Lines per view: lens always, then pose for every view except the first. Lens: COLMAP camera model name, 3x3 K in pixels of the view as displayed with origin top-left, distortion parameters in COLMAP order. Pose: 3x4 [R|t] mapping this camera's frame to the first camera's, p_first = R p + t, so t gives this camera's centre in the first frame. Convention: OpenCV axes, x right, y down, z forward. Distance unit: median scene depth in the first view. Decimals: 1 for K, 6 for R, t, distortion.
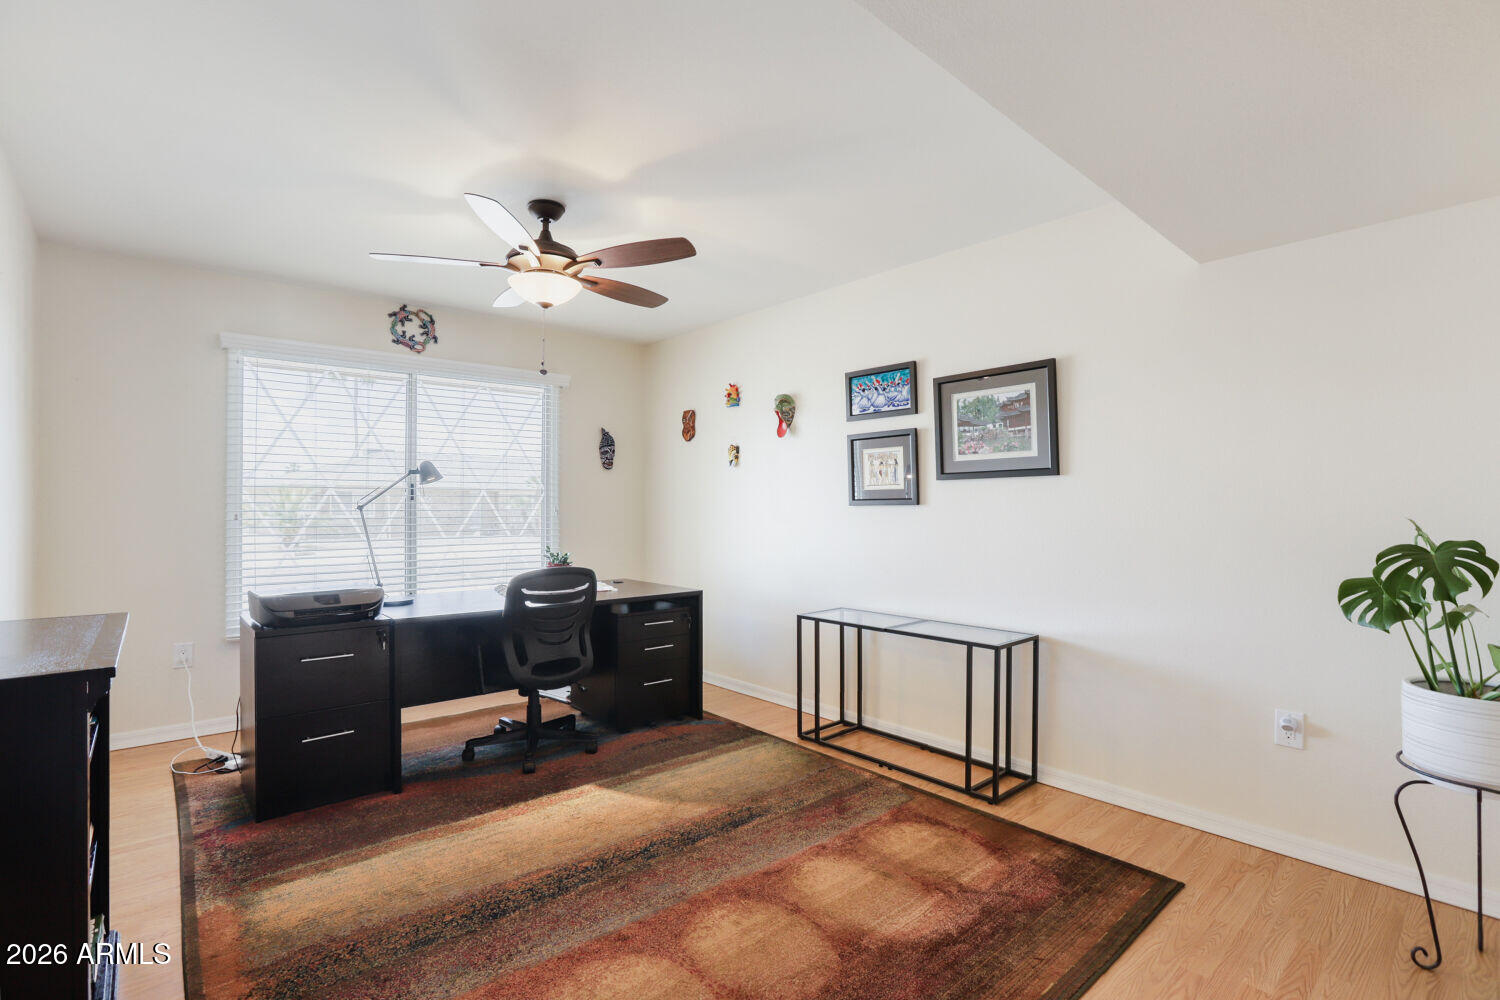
lens RADIAL K [[685.9, 0, 748.4], [0, 685.9, 507.3], [0, 0, 1]] dist [-0.016113, -0.000533]
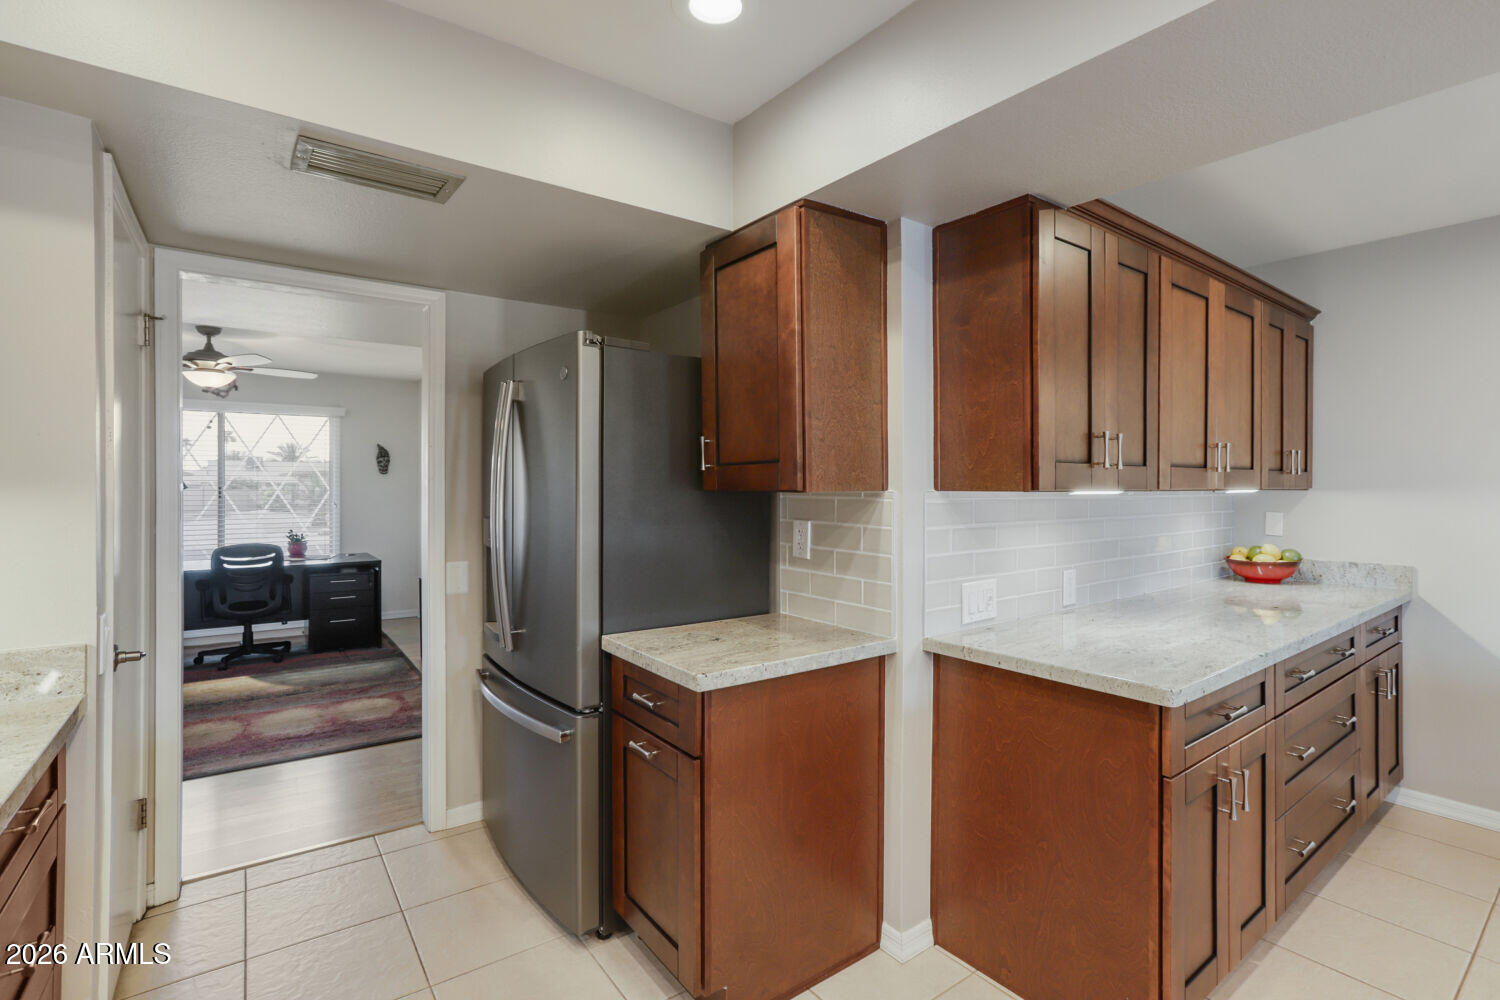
lens RADIAL K [[685.9, 0, 745.6], [0, 685.9, 488.8], [0, 0, 1]] dist [-0.016113, -0.000533]
pose [[0.995964, 0.002097, -0.089733, 0.958445], [-0.002215, 0.999997, -0.001217, -0.038121], [0.089730, 0.001411, 0.995965, -0.444649]]
